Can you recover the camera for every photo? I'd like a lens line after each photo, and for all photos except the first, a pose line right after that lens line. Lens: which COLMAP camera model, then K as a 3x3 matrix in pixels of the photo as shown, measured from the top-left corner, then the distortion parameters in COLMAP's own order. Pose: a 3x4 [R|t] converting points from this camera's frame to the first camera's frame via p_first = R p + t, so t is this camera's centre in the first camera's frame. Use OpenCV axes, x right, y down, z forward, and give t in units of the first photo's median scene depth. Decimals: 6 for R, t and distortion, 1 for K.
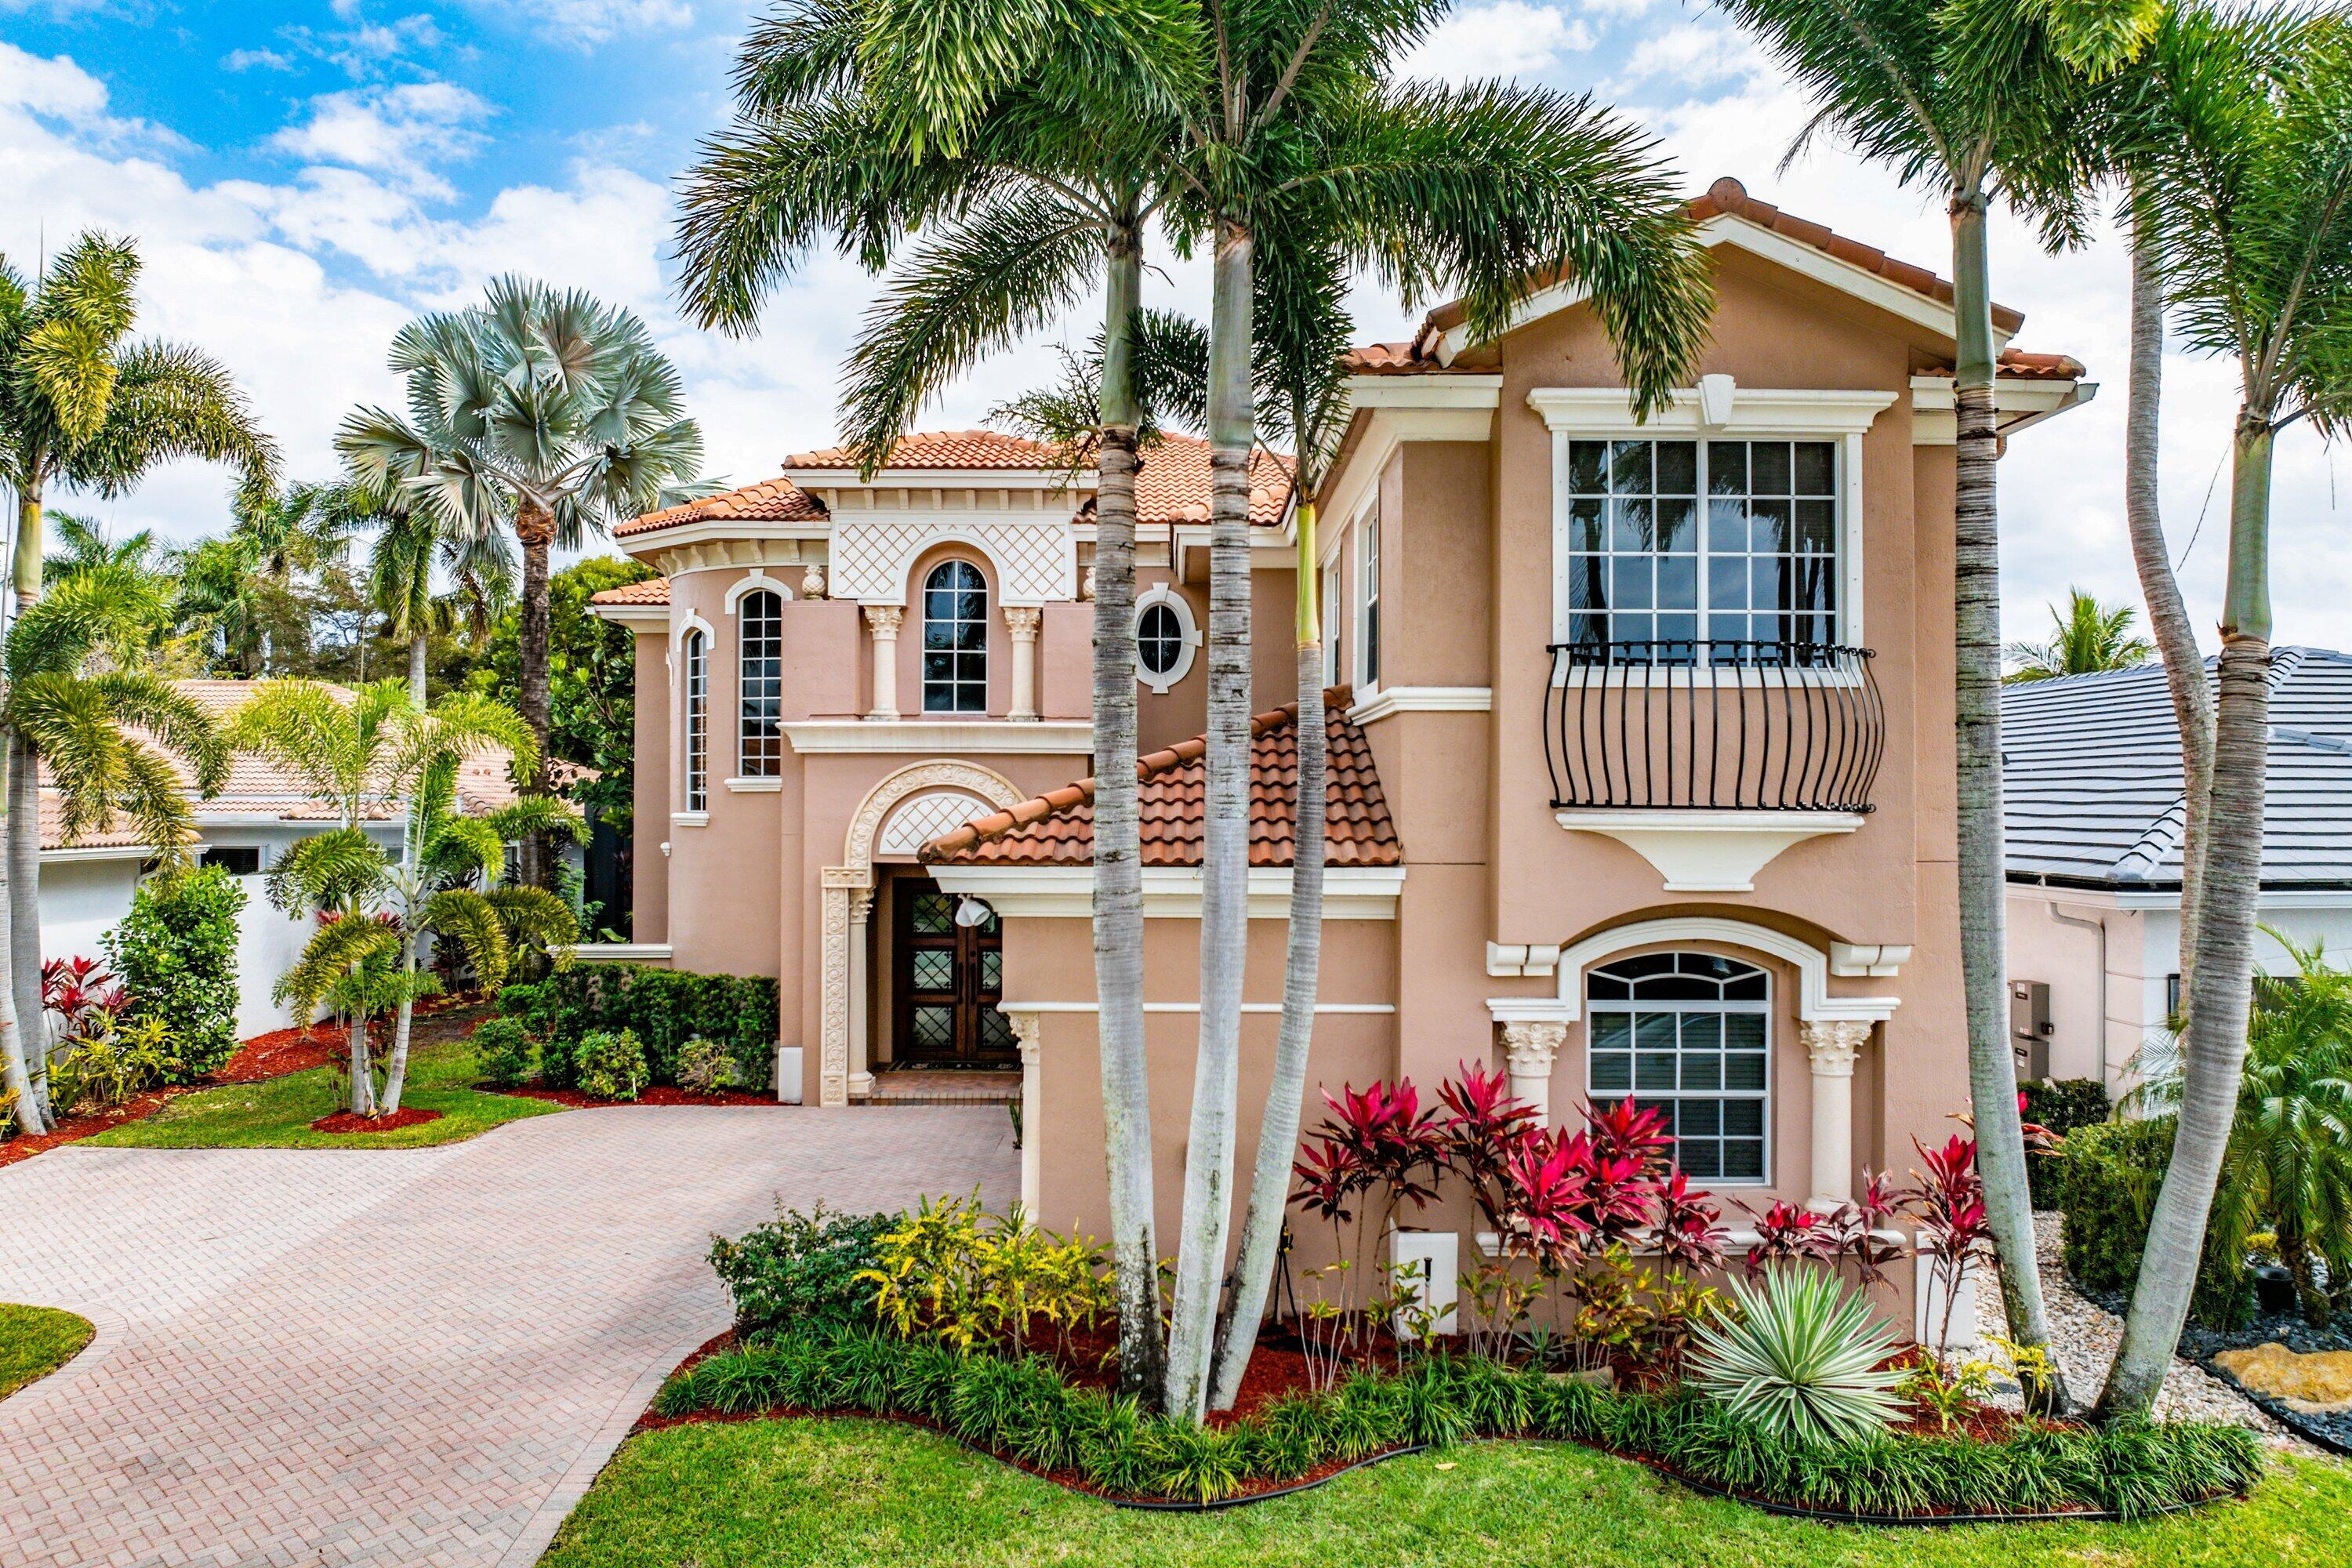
lens RADIAL K [[1674.0, 0, 1176.0], [0, 1674.0, 784.0], [0, 0, 1]] dist [-0.051082, -0.000088]
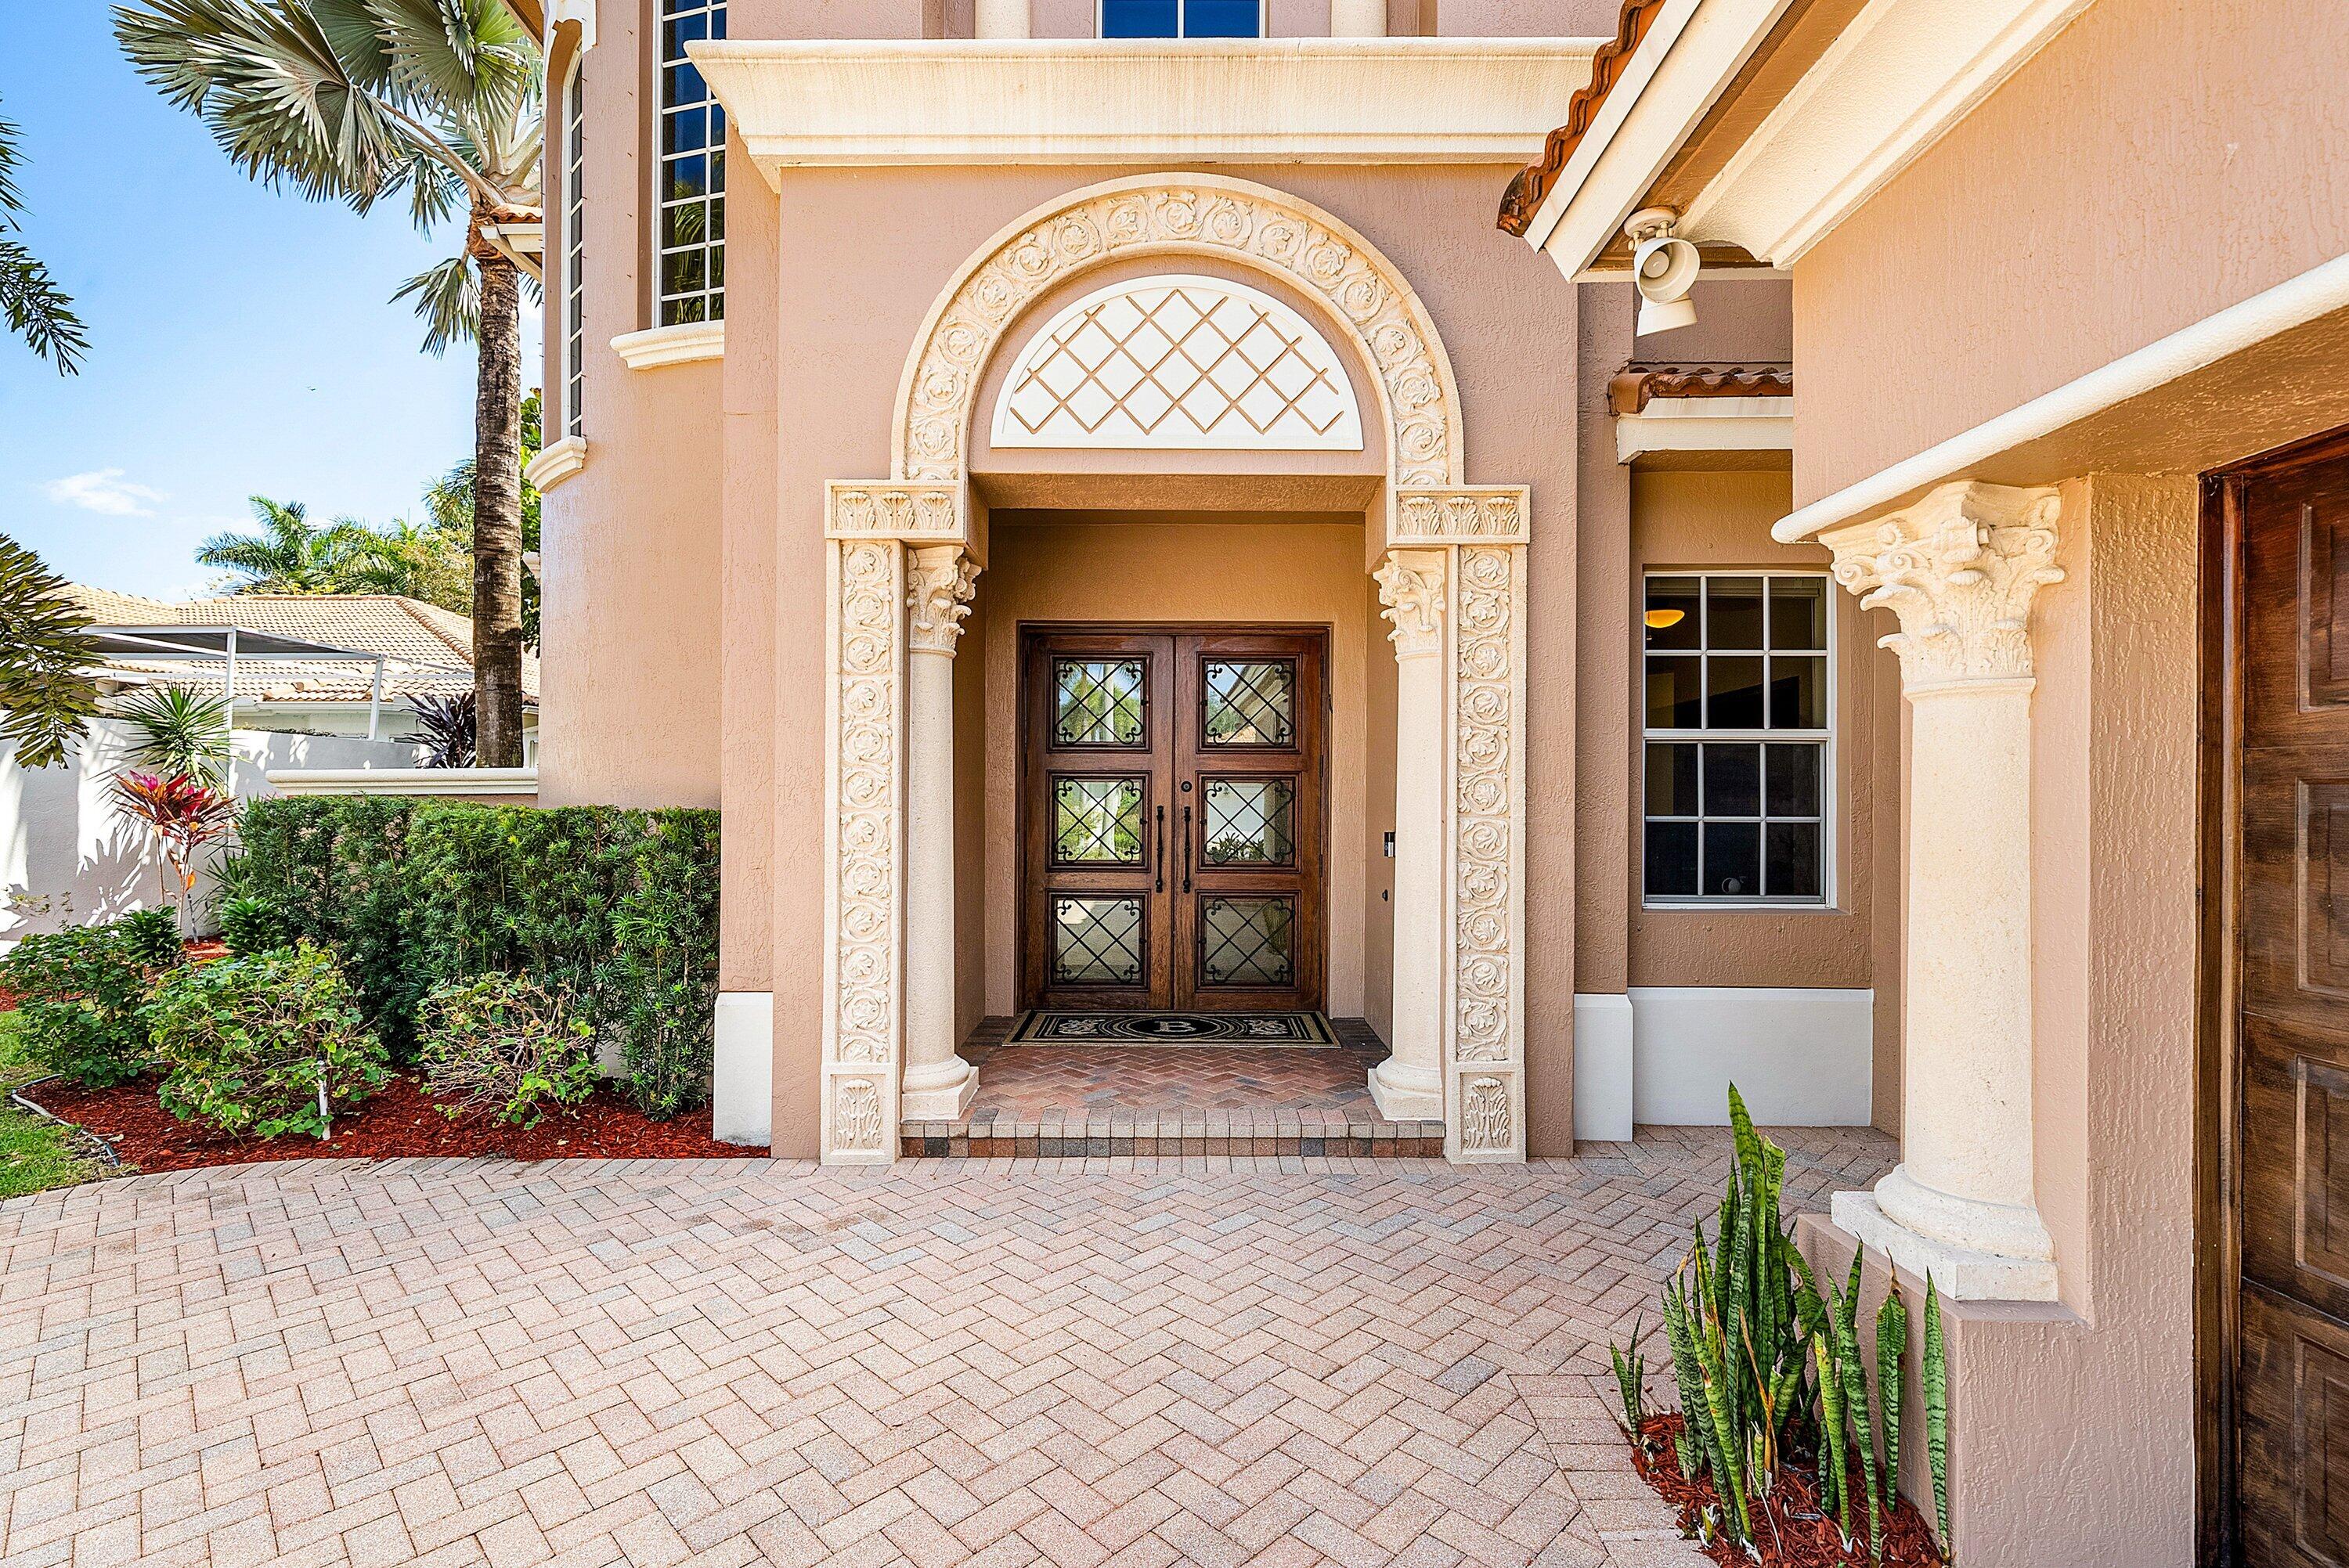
lens RADIAL K [[1042.8, 0, 1174.5], [0, 1042.8, 784.0], [0, 0, 1]] dist [-0.002277, -0.000280]
pose [[0.999956, -0.000870, 0.009386, -0.140502], [0.000906, 0.999992, -0.003774, 0.114279], [-0.009383, 0.003783, 0.999949, 0.778725]]
